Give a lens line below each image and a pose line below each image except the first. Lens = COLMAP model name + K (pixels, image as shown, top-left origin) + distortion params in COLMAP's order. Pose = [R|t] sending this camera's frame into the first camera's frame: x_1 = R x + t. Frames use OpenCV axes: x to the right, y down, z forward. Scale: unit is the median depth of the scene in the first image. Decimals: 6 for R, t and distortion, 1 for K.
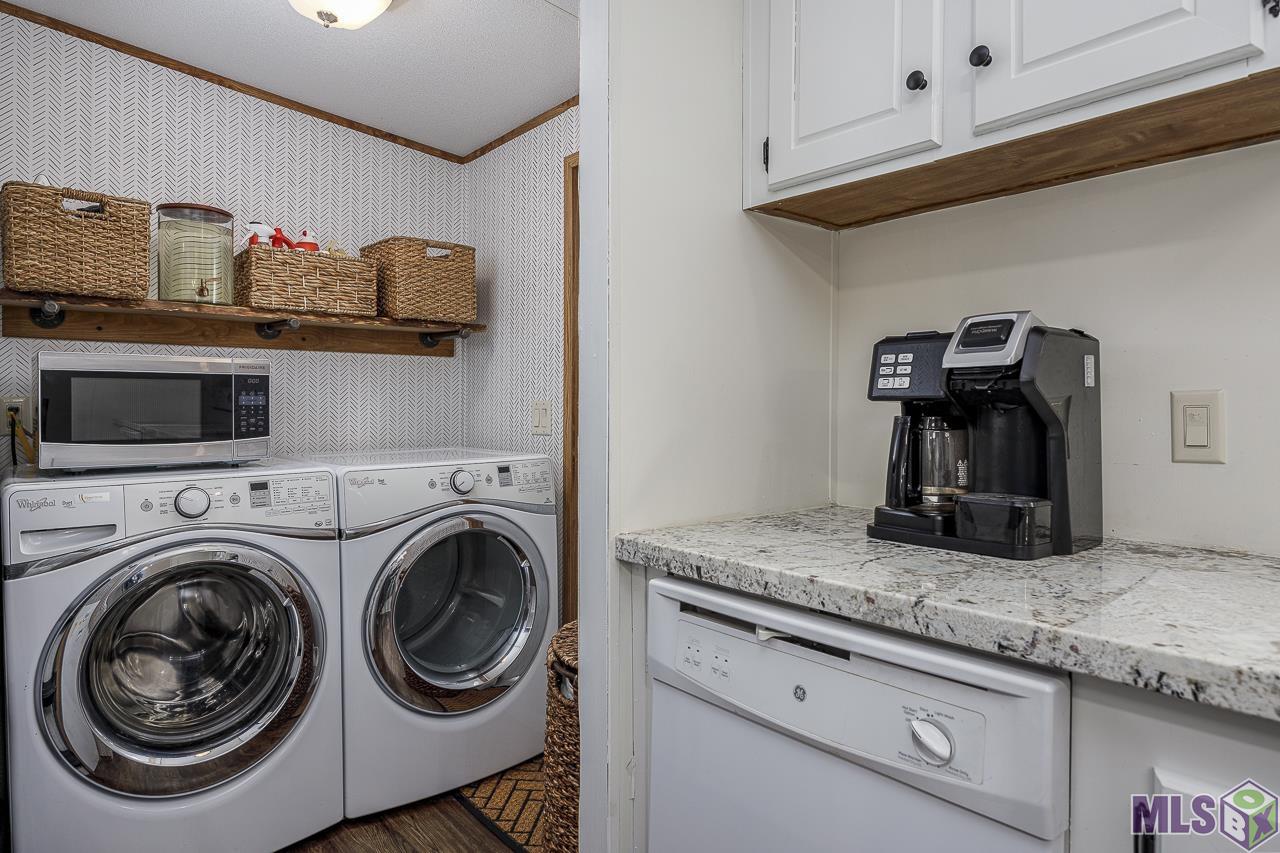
lens RADIAL K [[726.0, 0, 673.7], [0, 726.0, 422.6], [0, 0, 1]] dist [-0.001478, -0.000089]
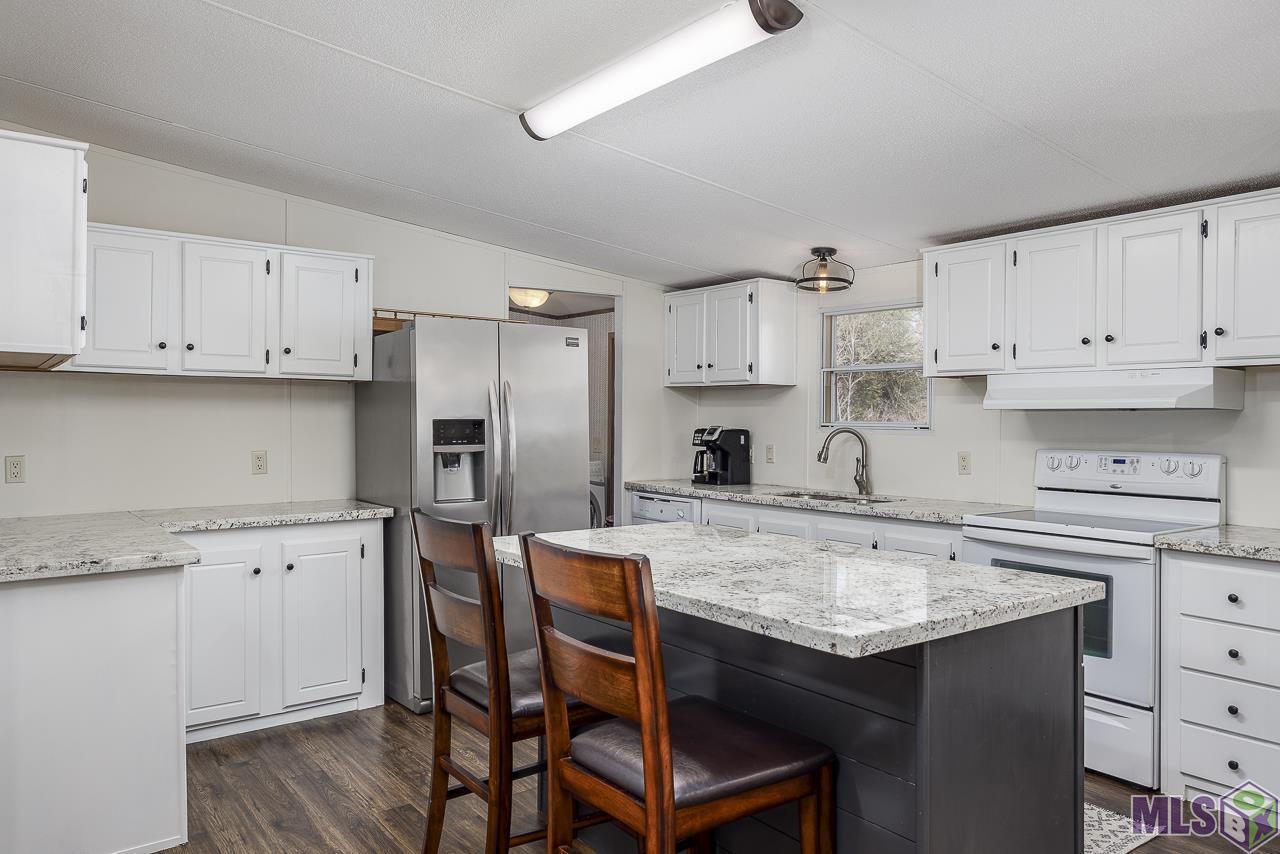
lens RADIAL K [[889.6, 0, 638.9], [0, 889.6, 420.7], [0, 0, 1]] dist [0.004113, 0.001889]
pose [[0.995158, 0.003660, -0.098221, 0.456012], [-0.004660, 0.999940, -0.009951, -0.116104], [0.098179, 0.010361, 0.995115, -3.653991]]
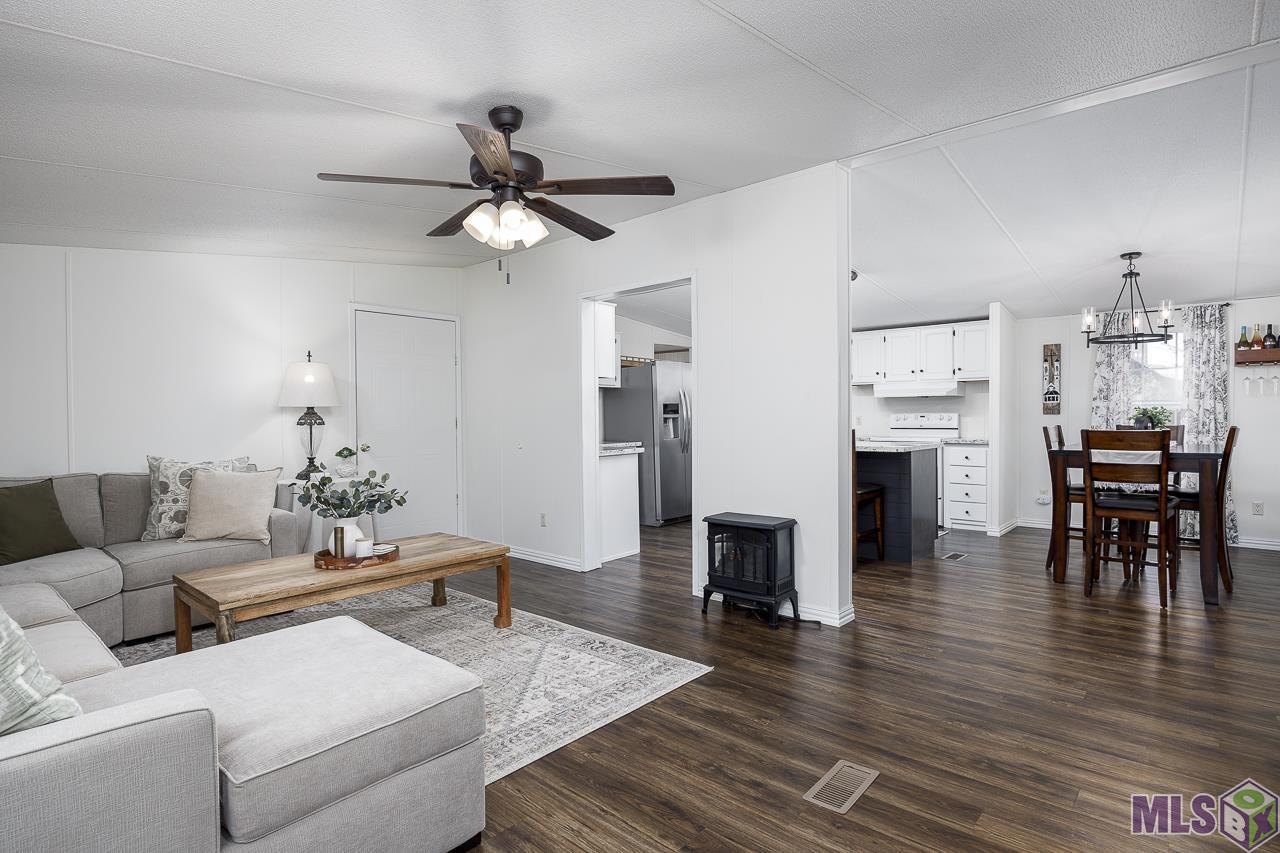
lens RADIAL K [[662.4, 0, 640.0], [0, 662.4, 426.5], [0, 0, 1]] dist [-0.004996, -0.001115]
pose [[0.994941, -0.011360, 0.099818, -1.454621], [0.011034, 0.999932, 0.003819, 0.030915], [-0.099855, -0.002699, 0.994998, -6.325377]]
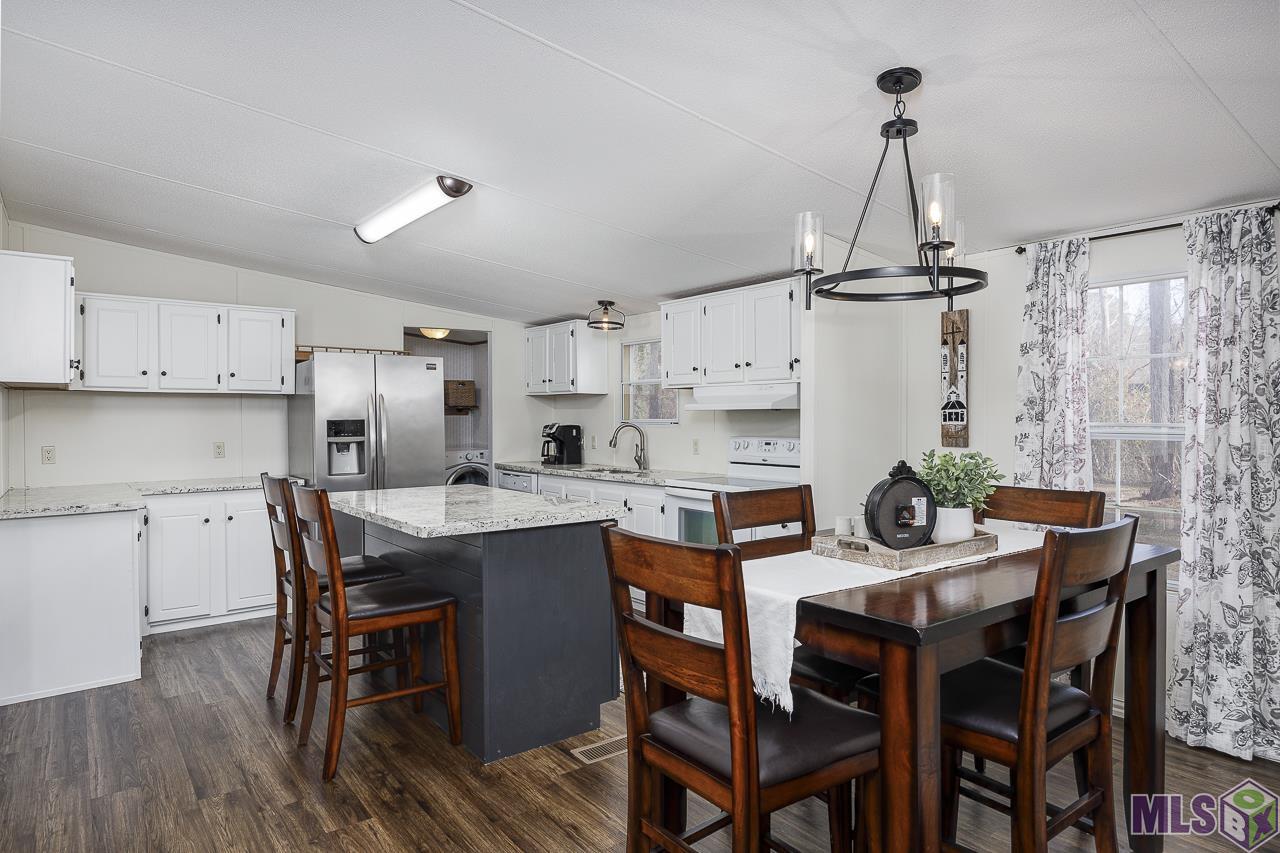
lens RADIAL K [[759.2, 0, 638.0], [0, 759.2, 418.1], [0, 0, 1]] dist [-0.003483, -0.000009]
pose [[0.995551, -0.004506, -0.094120, 1.521247], [0.003404, 0.999924, -0.011863, -0.104214], [0.094166, 0.011490, 0.995490, -4.514031]]
